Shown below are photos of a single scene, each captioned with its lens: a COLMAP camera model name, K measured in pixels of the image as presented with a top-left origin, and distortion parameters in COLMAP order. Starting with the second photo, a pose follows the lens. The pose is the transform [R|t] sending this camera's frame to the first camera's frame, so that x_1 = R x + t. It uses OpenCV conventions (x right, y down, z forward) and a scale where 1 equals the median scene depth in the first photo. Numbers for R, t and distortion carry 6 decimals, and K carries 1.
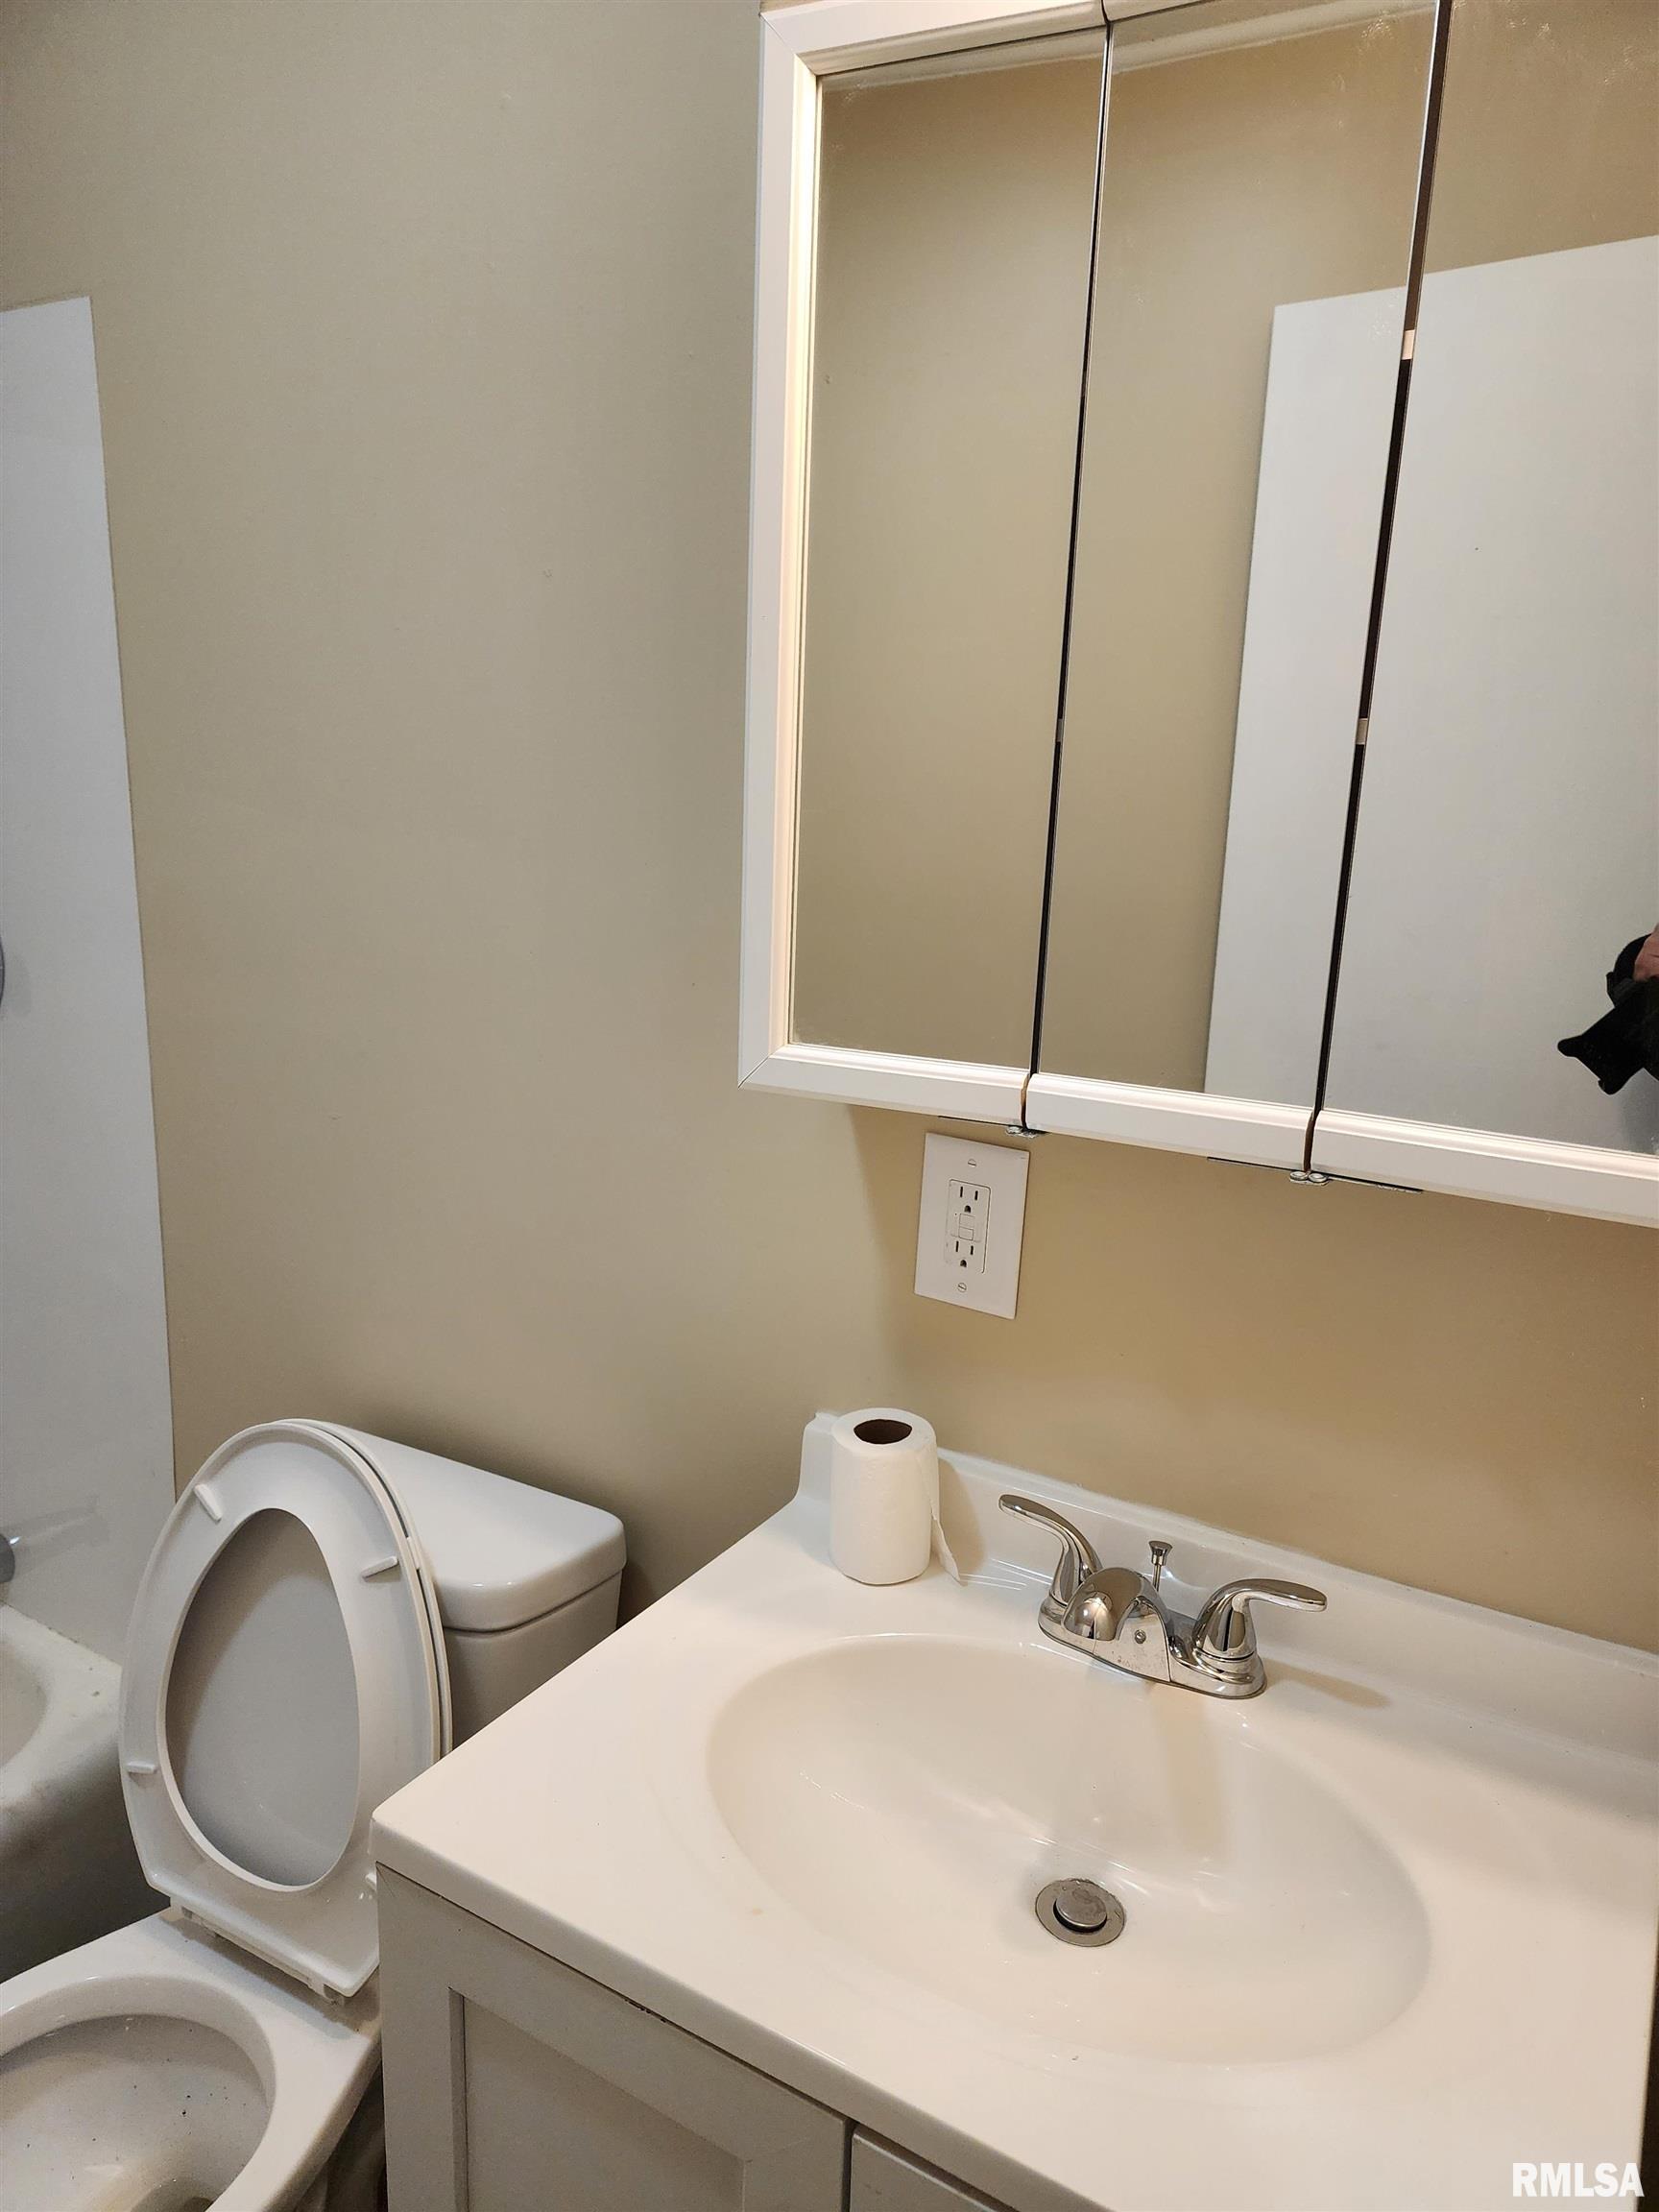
lens RADIAL K [[1471.2, 0, 839.8], [0, 1471.2, 1116.8], [0, 0, 1]] dist [0.010361, 0.000097]
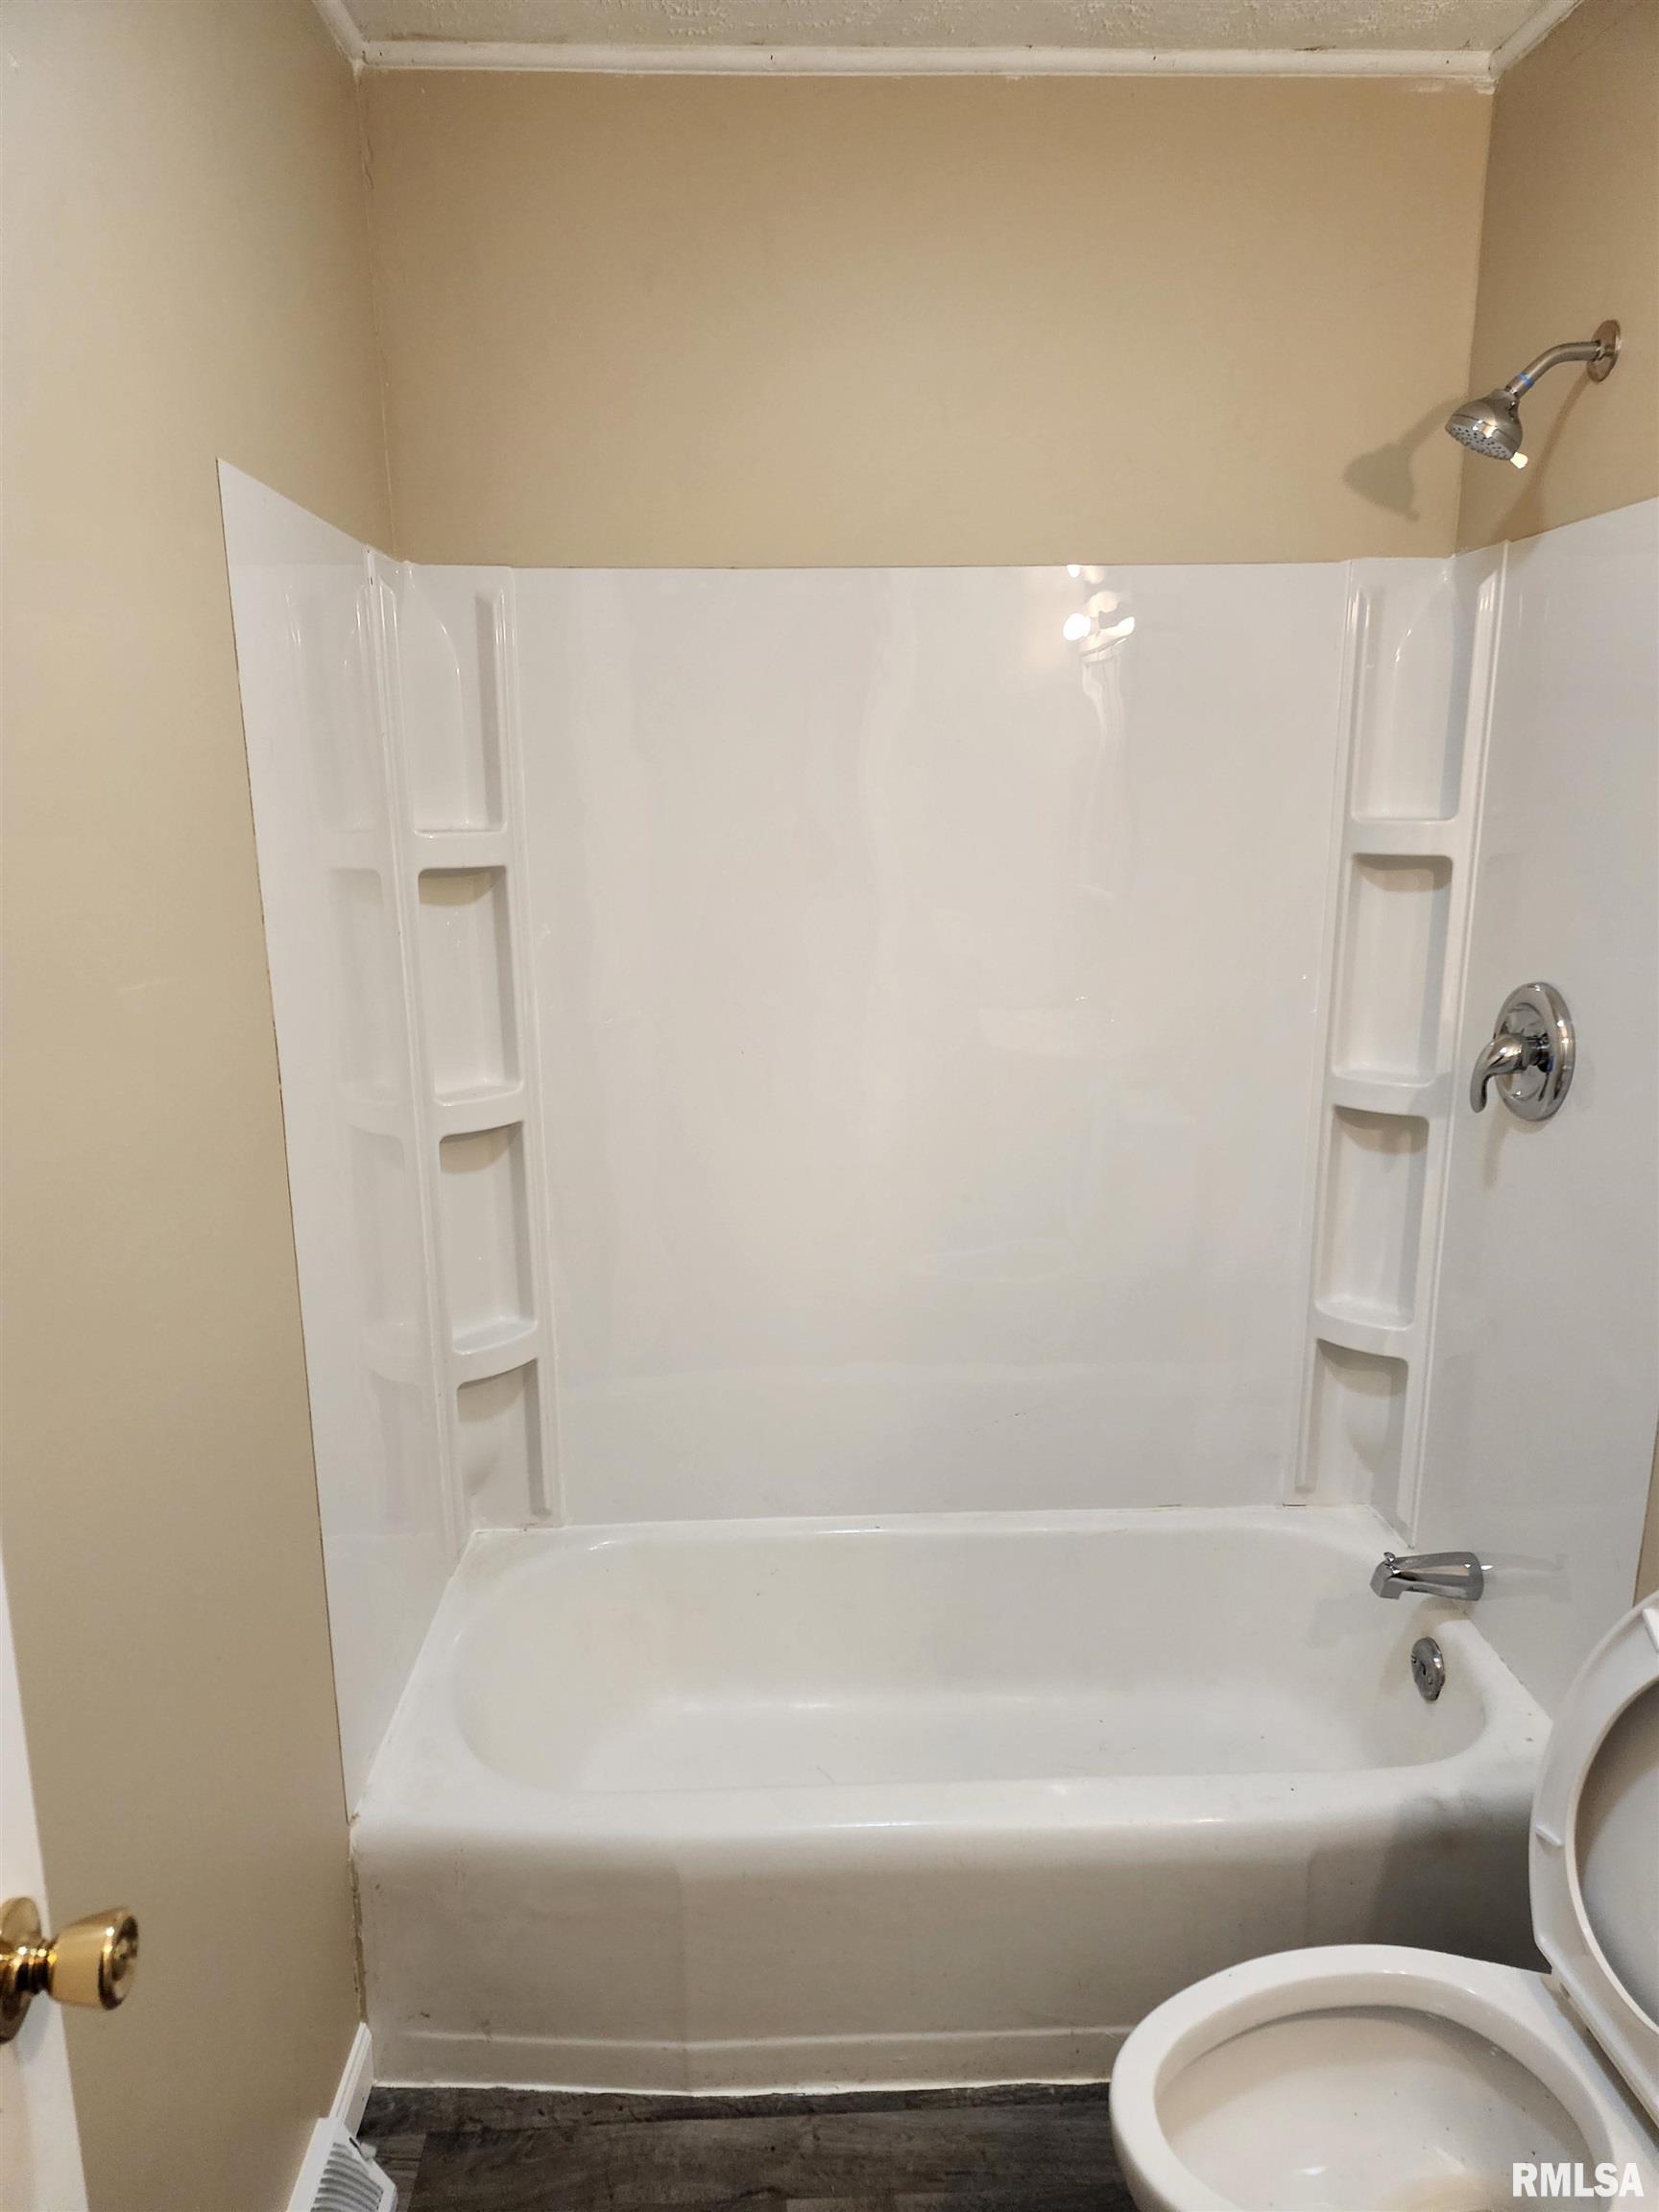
lens RADIAL K [[1471.2, 0, 840.4], [0, 1471.2, 1104.0], [0, 0, 1]] dist [0.010361, 0.000097]
pose [[0.552444, 0.138085, -0.822033, 0.056864], [-0.165847, 0.984675, 0.053949, -0.059134], [0.816885, 0.106528, 0.566878, -0.095584]]
